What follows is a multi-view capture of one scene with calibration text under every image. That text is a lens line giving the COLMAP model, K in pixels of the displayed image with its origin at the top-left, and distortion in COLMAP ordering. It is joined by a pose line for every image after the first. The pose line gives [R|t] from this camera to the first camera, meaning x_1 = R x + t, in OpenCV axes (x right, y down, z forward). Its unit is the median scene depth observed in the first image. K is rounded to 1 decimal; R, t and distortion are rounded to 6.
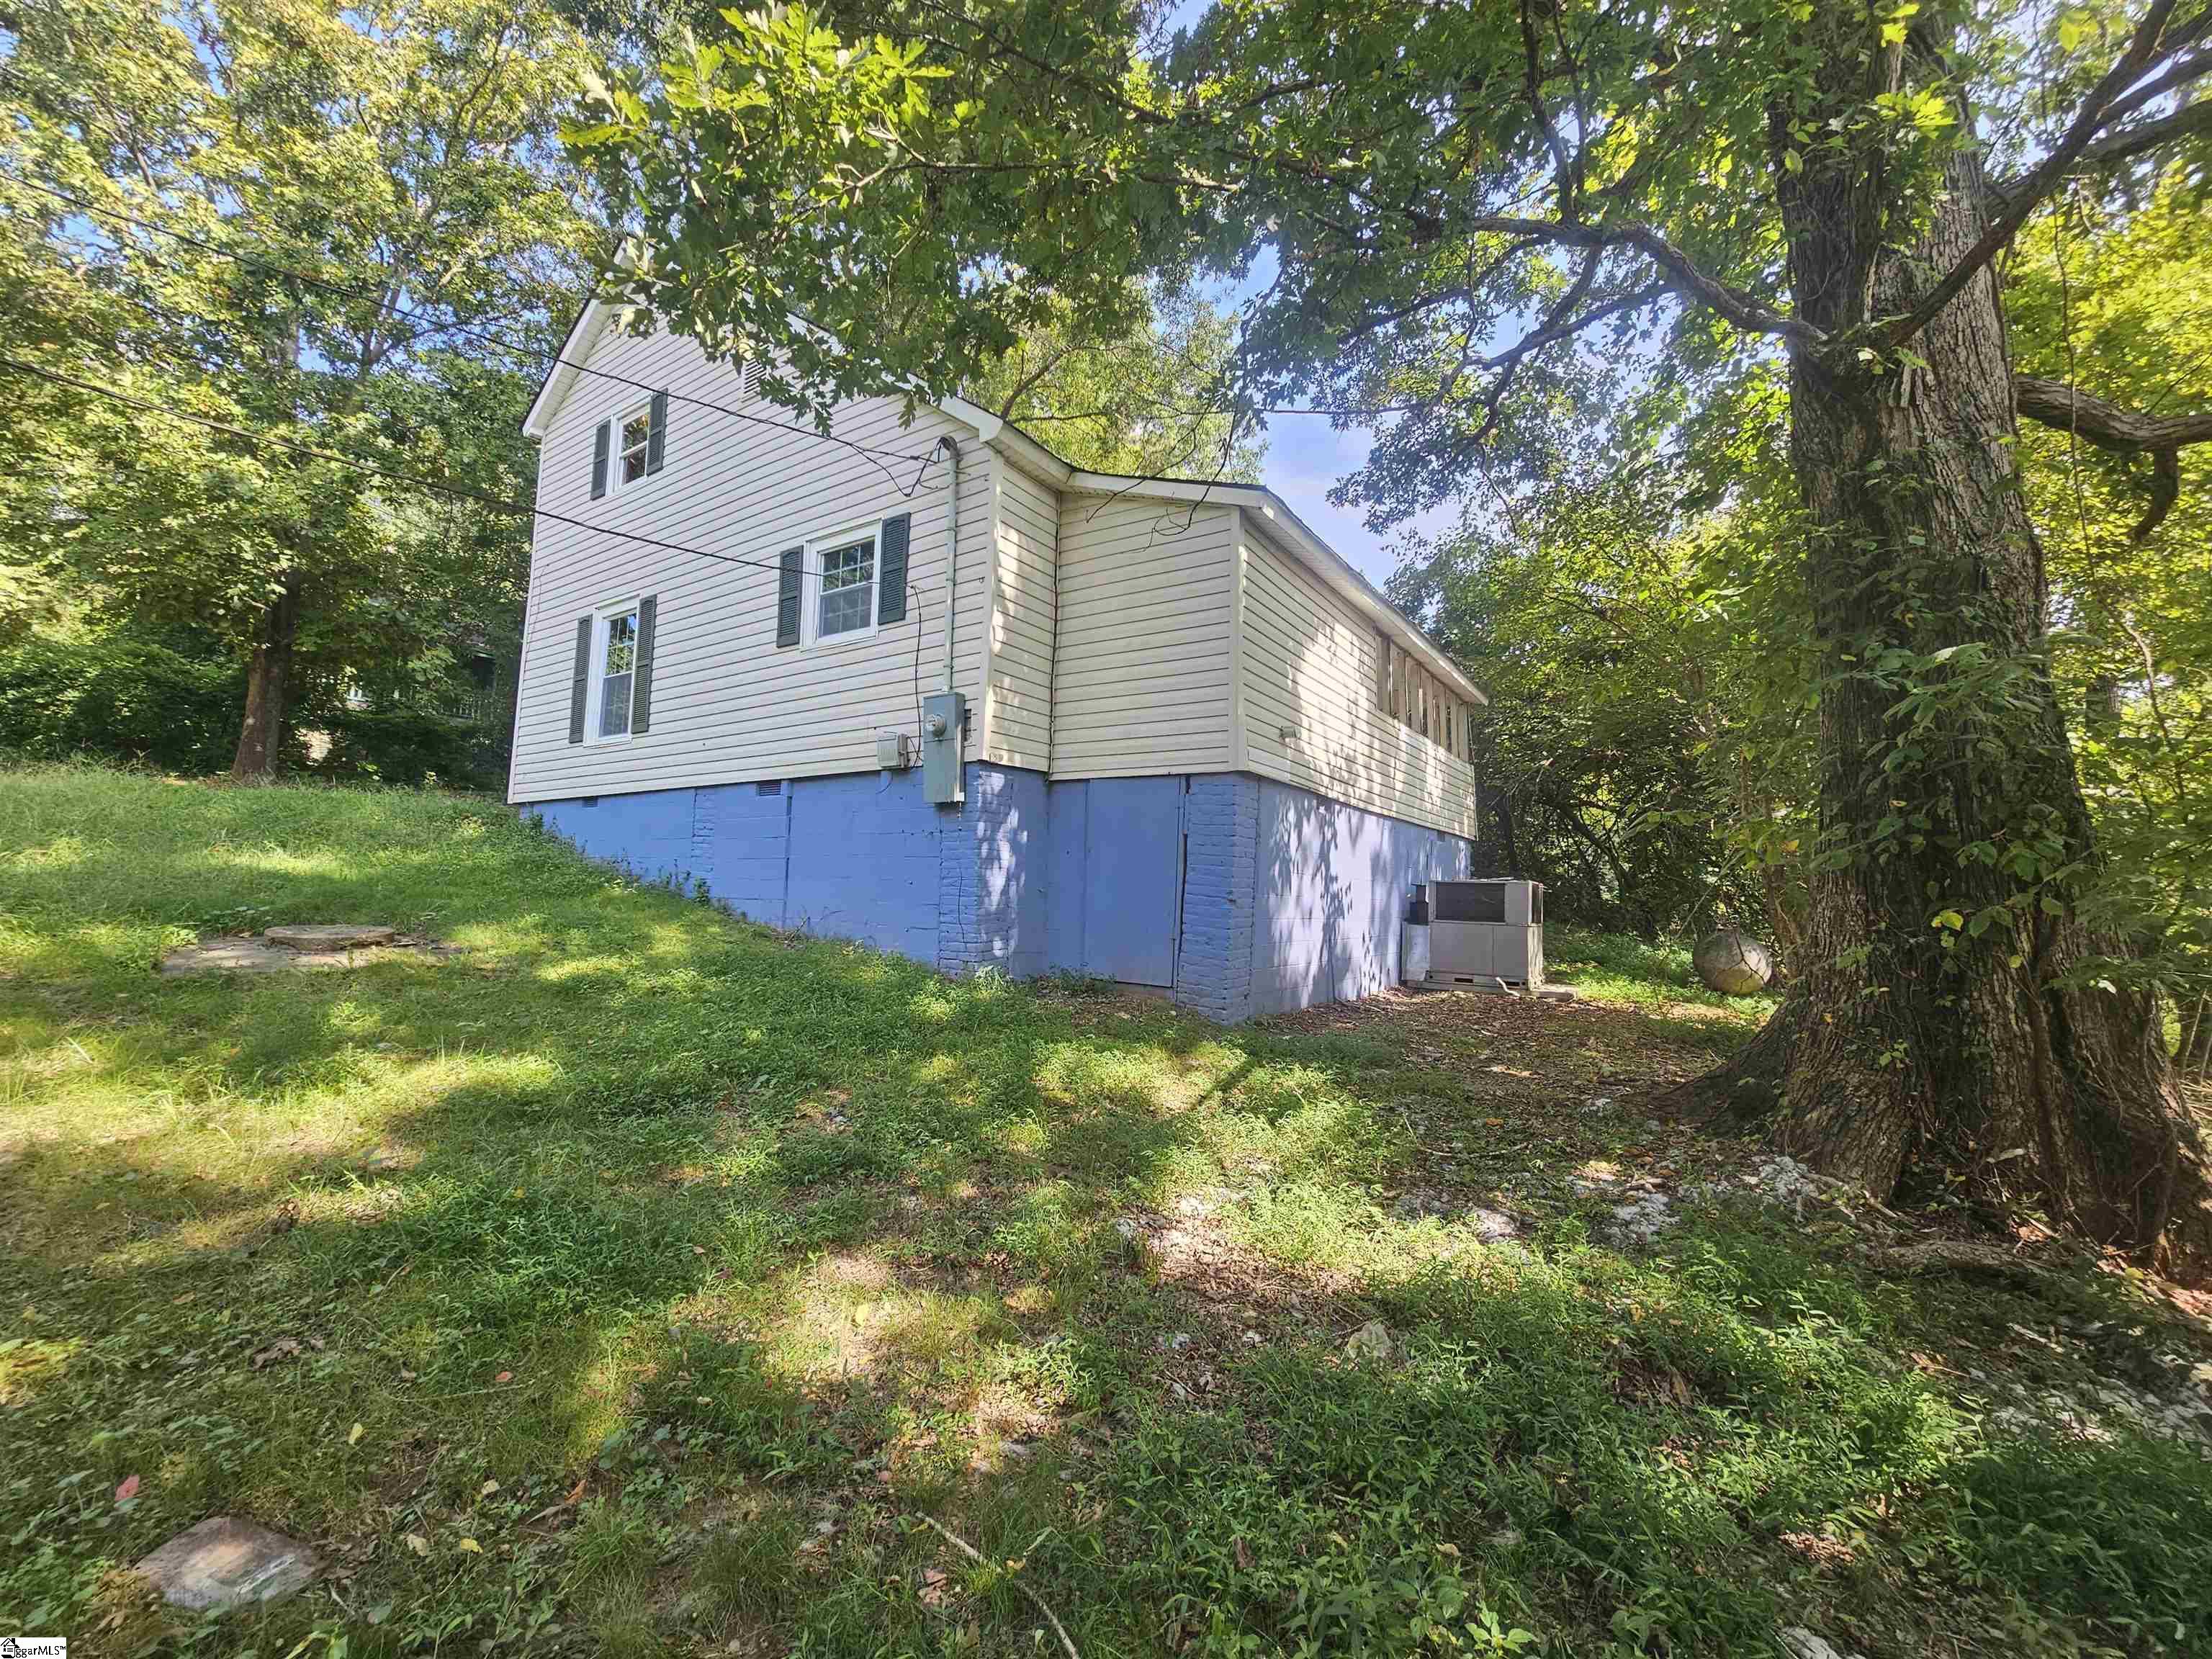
lens RADIAL K [[904.1, 0, 1098.2], [0, 904.1, 829.4], [0, 0, 1]] dist [-0.002055, 0.001079]
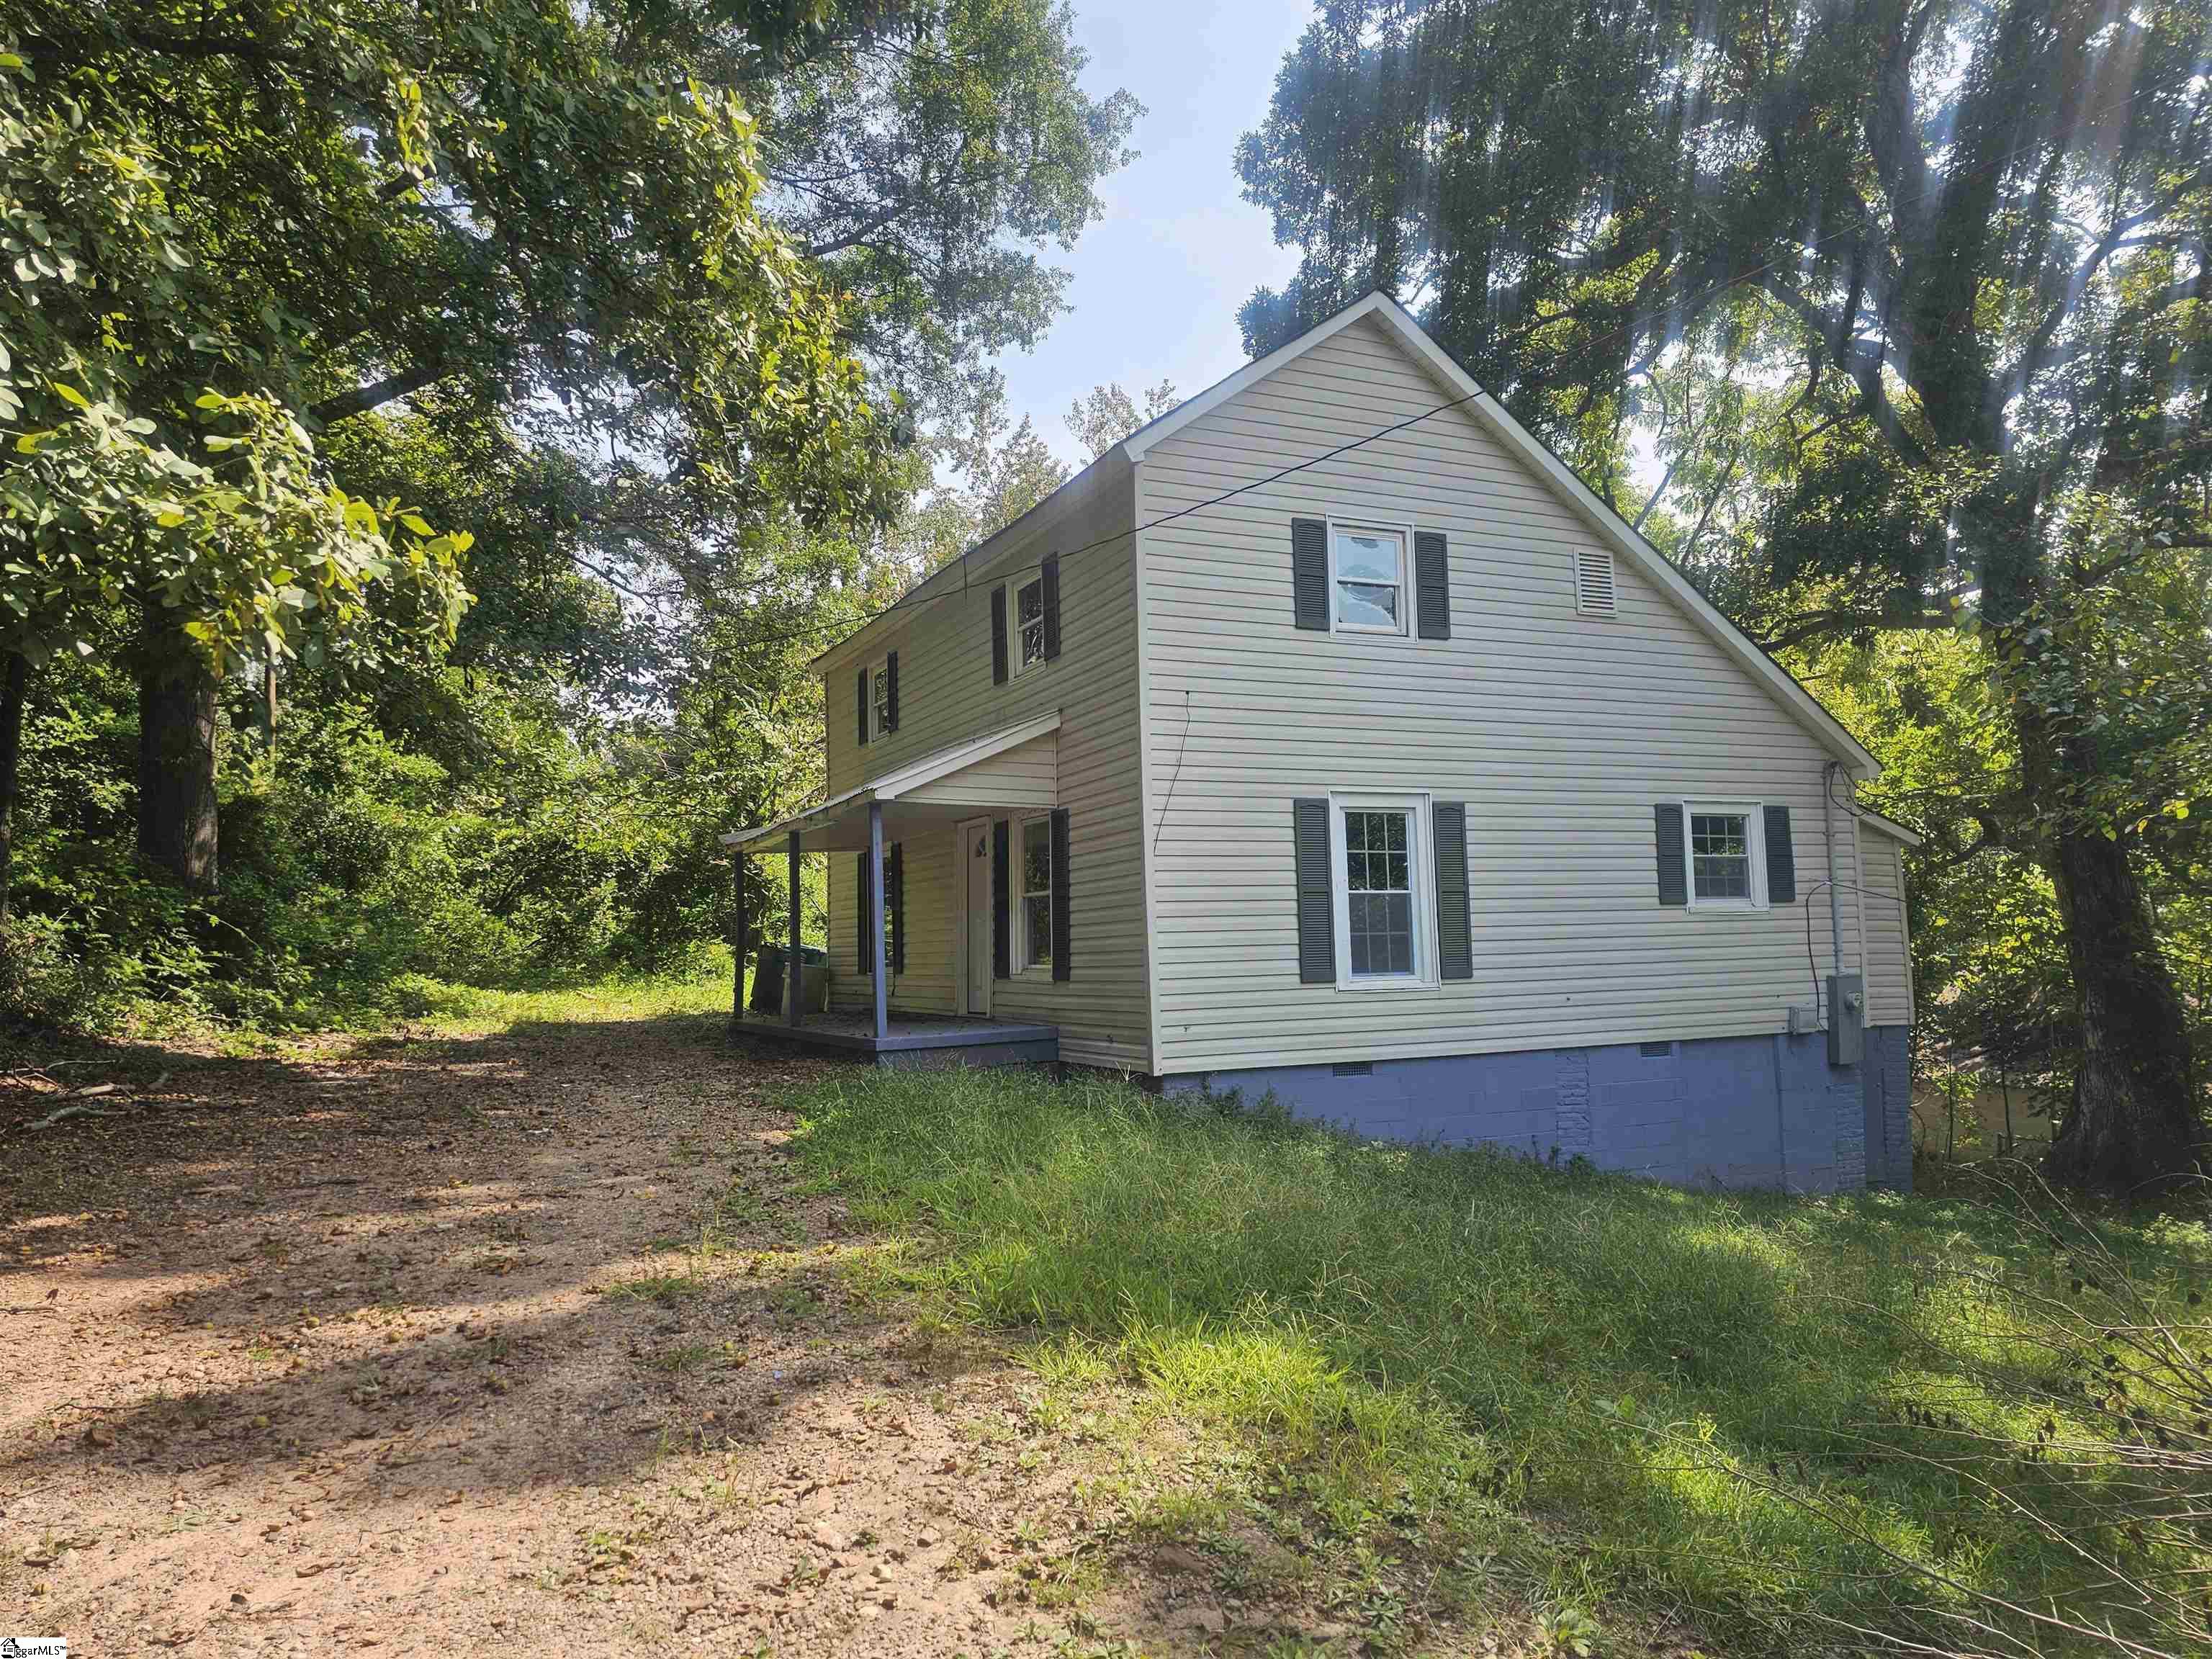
lens RADIAL K [[1491.7, 0, 1108.3], [0, 1491.7, 812.8], [0, 0, 1]] dist [0.045790, -0.044543]
pose [[0.500205, 0.043683, 0.864805, -2.050015], [-0.028287, 0.999018, -0.034101, -0.227232], [-0.865445, -0.007405, 0.500949, 0.706721]]
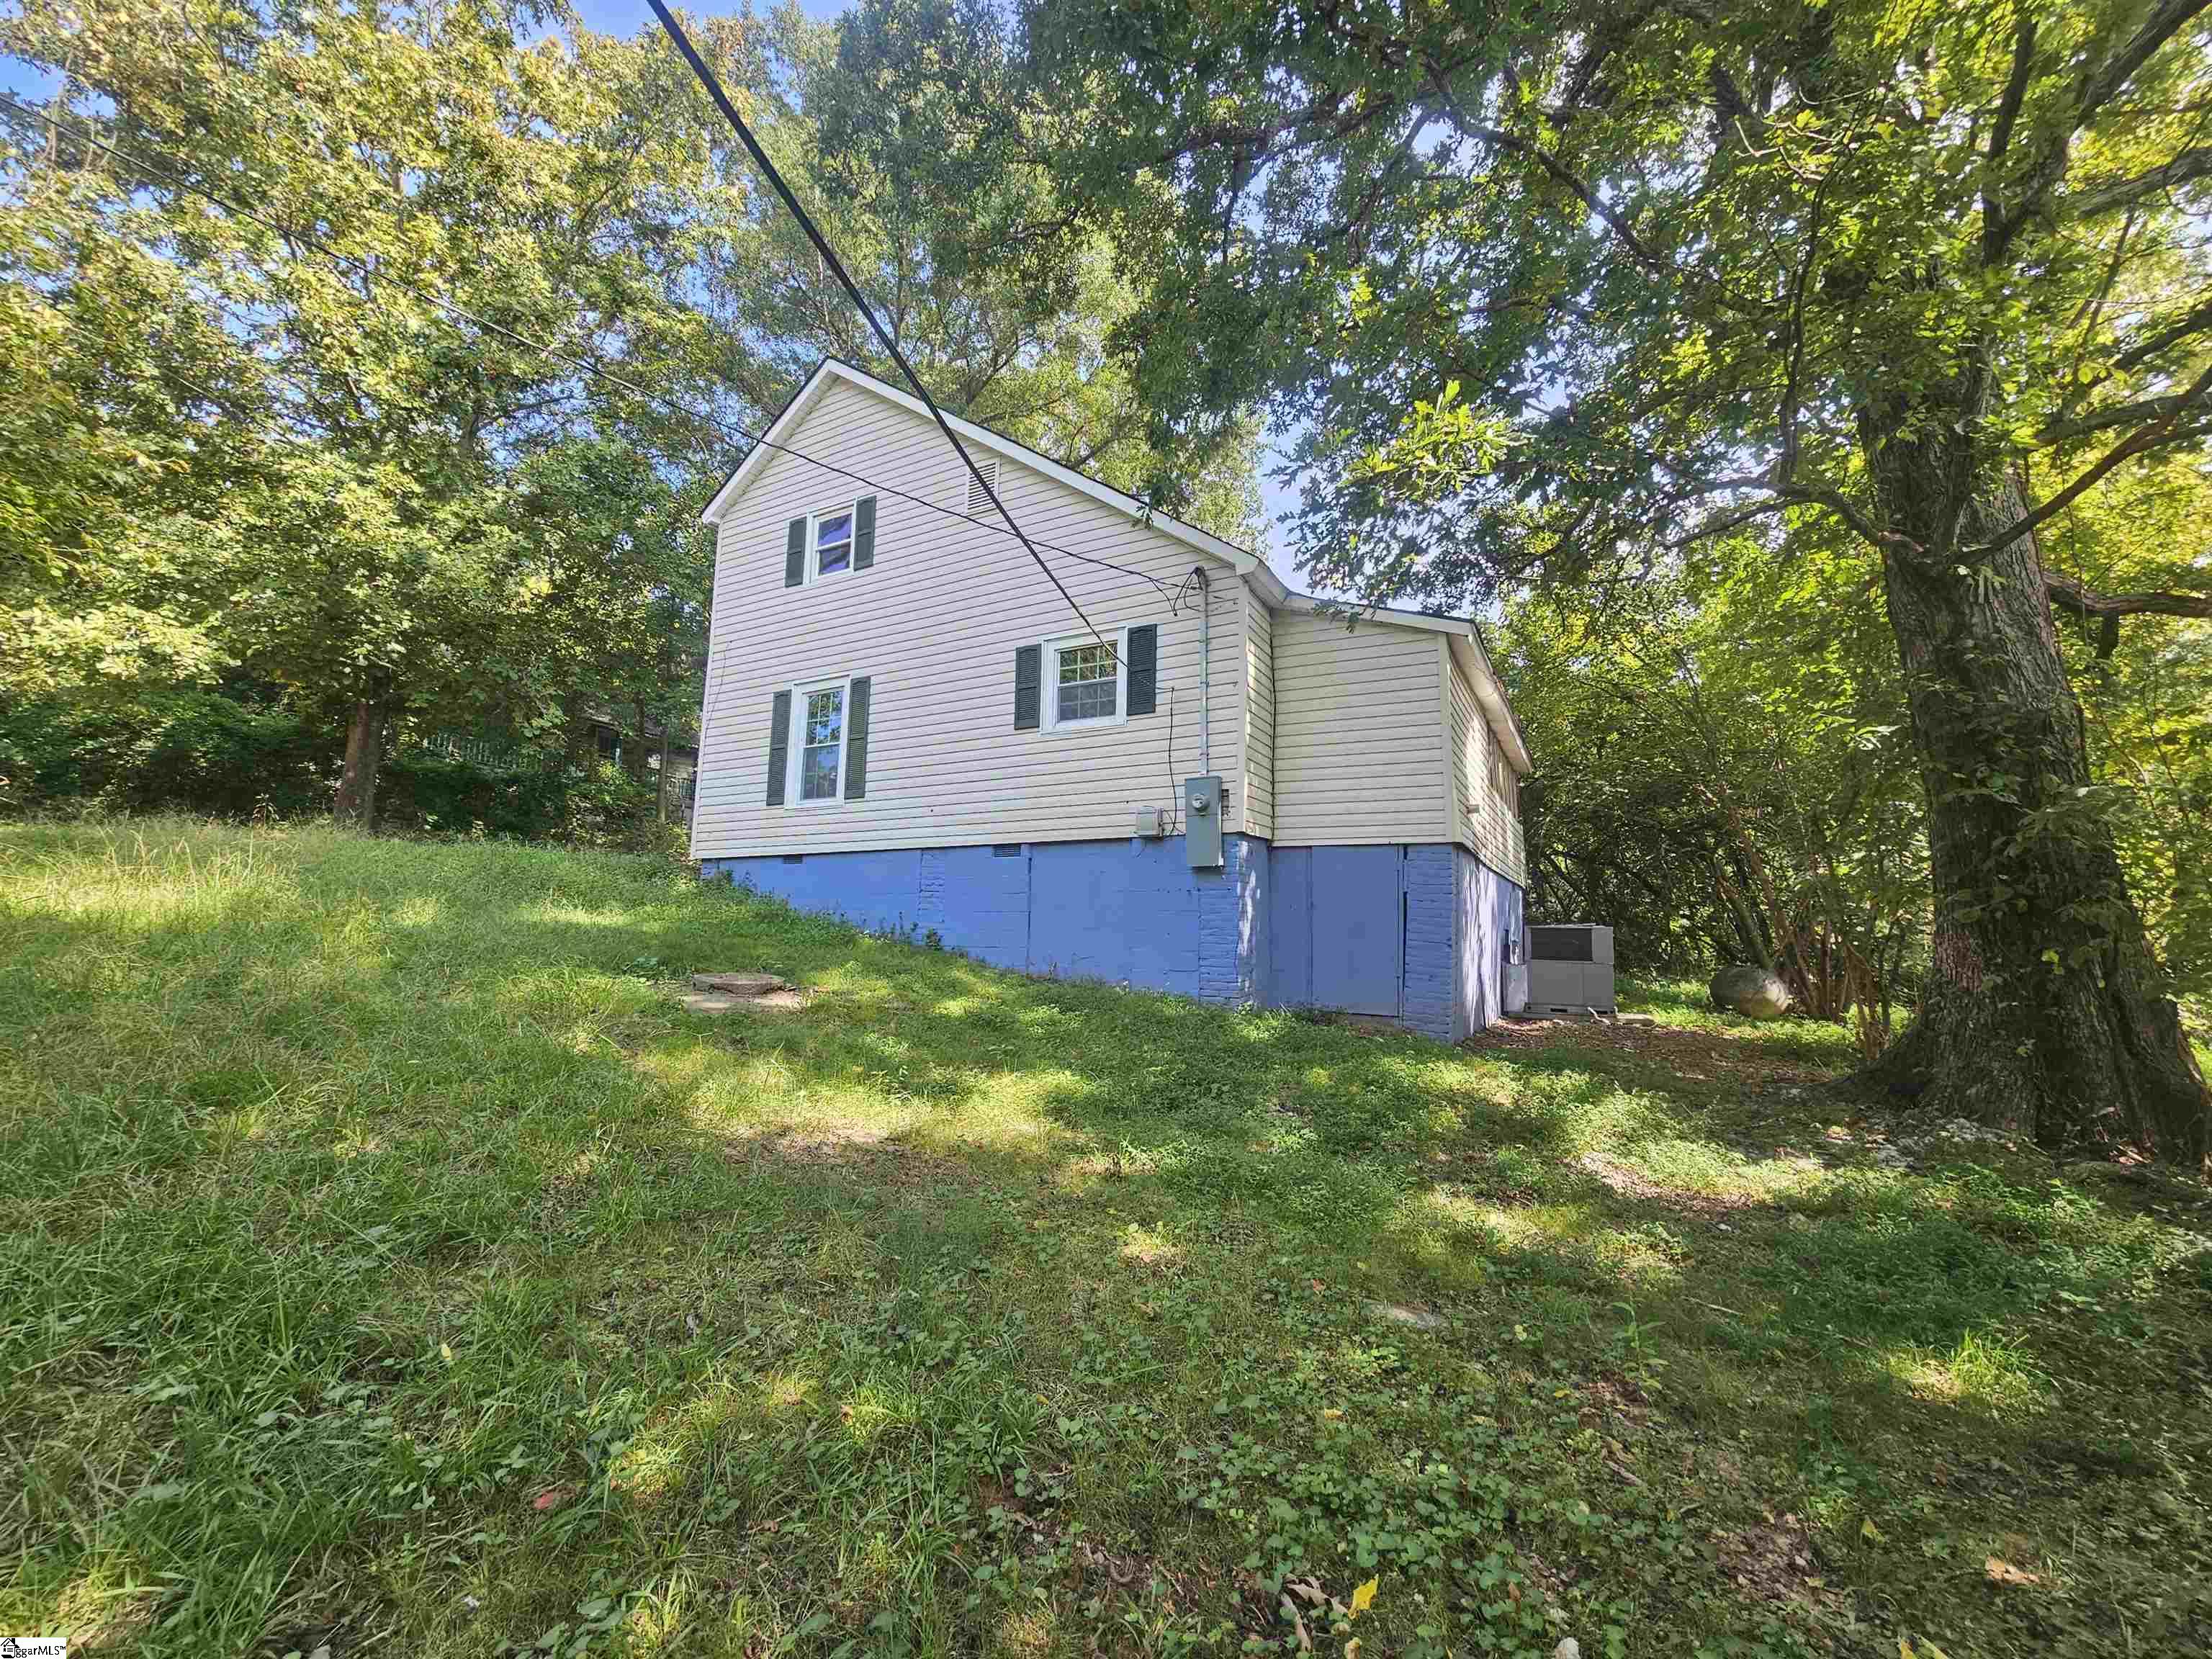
lens RADIAL K [[904.1, 0, 1105.4], [0, 904.1, 831.8], [0, 0, 1]] dist [-0.002055, 0.001079]
pose [[0.995628, 0.004037, 0.093321, -0.347541], [0.000126, 0.999007, -0.044561, -0.018050], [-0.093408, 0.044378, 0.994638, -0.161533]]
